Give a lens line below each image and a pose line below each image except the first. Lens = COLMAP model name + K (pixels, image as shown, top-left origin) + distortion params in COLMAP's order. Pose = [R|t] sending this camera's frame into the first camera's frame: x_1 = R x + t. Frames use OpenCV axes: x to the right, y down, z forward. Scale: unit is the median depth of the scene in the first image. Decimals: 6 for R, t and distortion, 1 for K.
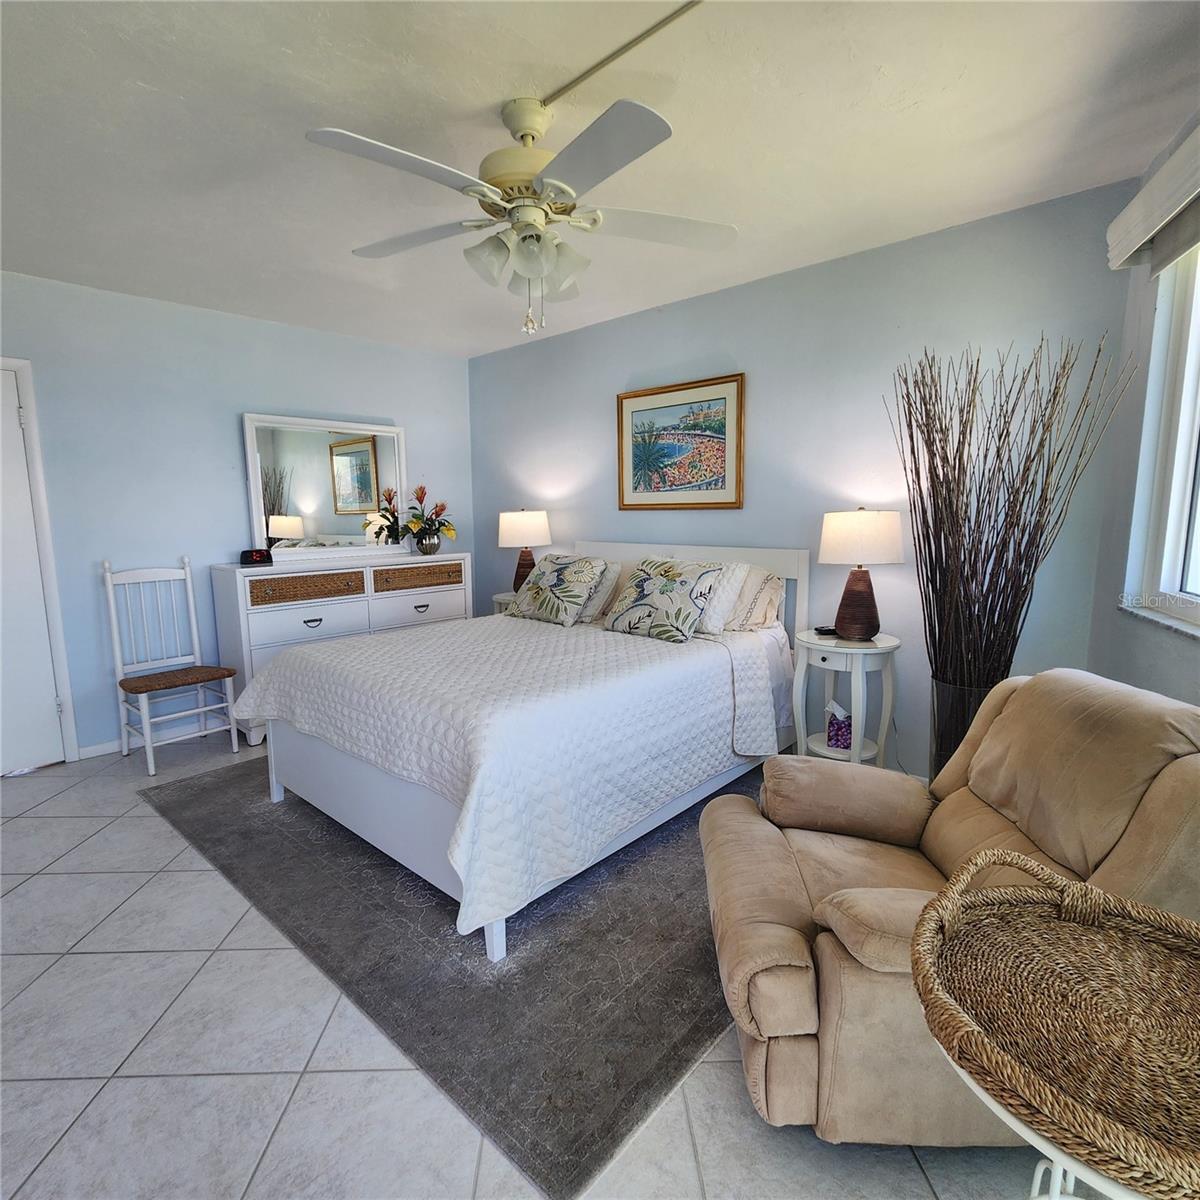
lens RADIAL K [[640.9, 0, 599.5], [0, 640.9, 601.9], [0, 0, 1]] dist [0.004060, 0.000698]
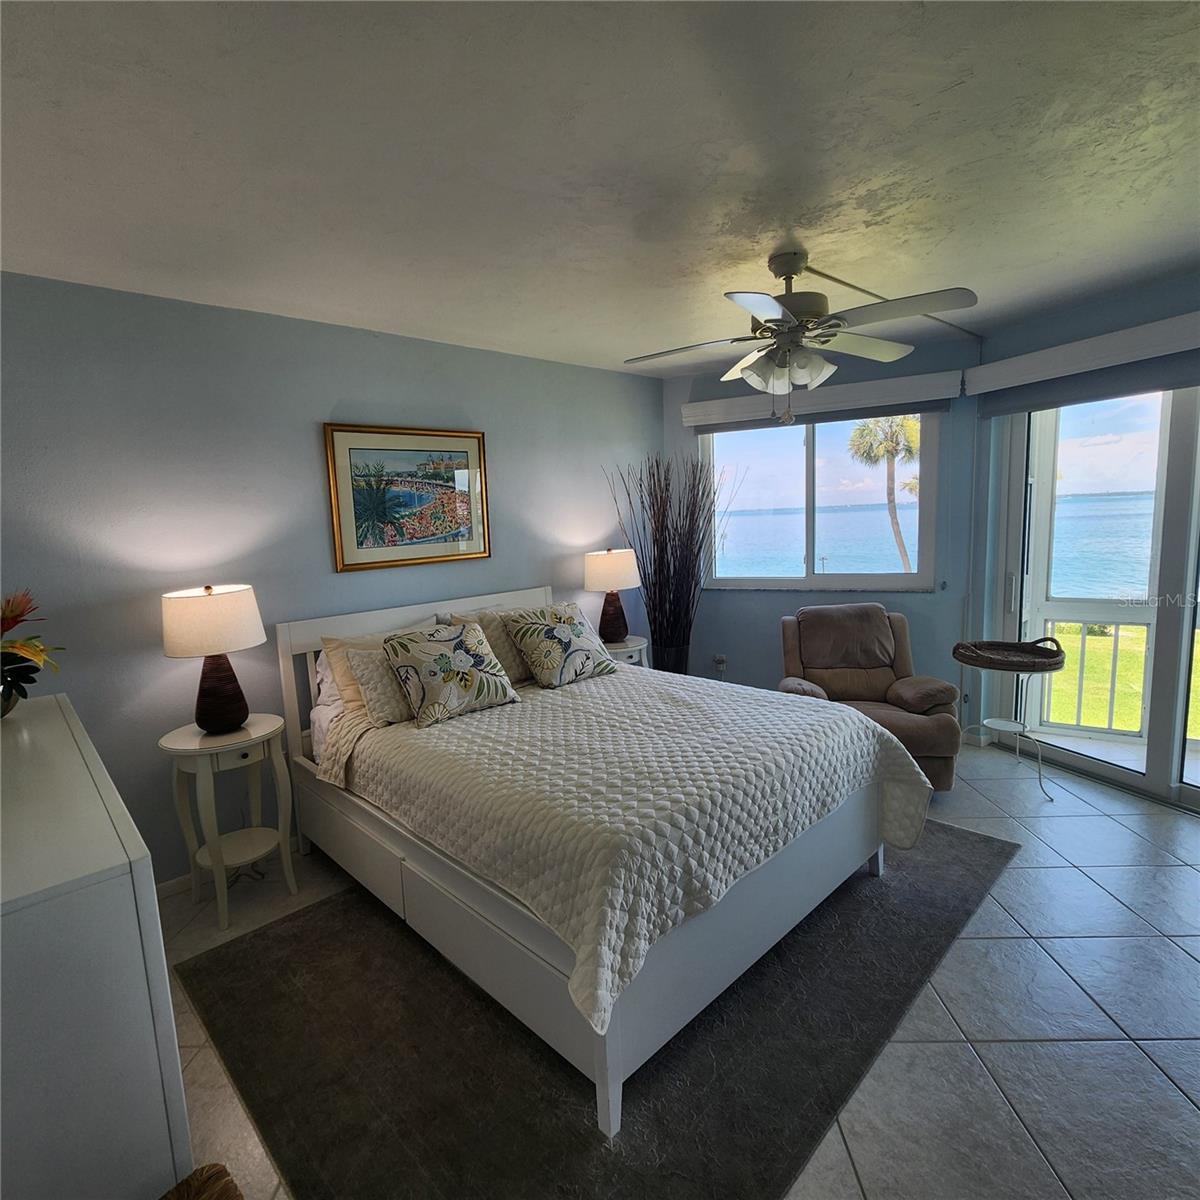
lens RADIAL K [[640.9, 0, 598.4], [0, 640.9, 595.2], [0, 0, 1]] dist [0.004060, 0.000698]
pose [[0.077800, -0.120838, 0.989619, -0.769422], [0.186711, 0.976831, 0.104598, -0.151381], [-0.979330, 0.176635, 0.098559, 0.682444]]
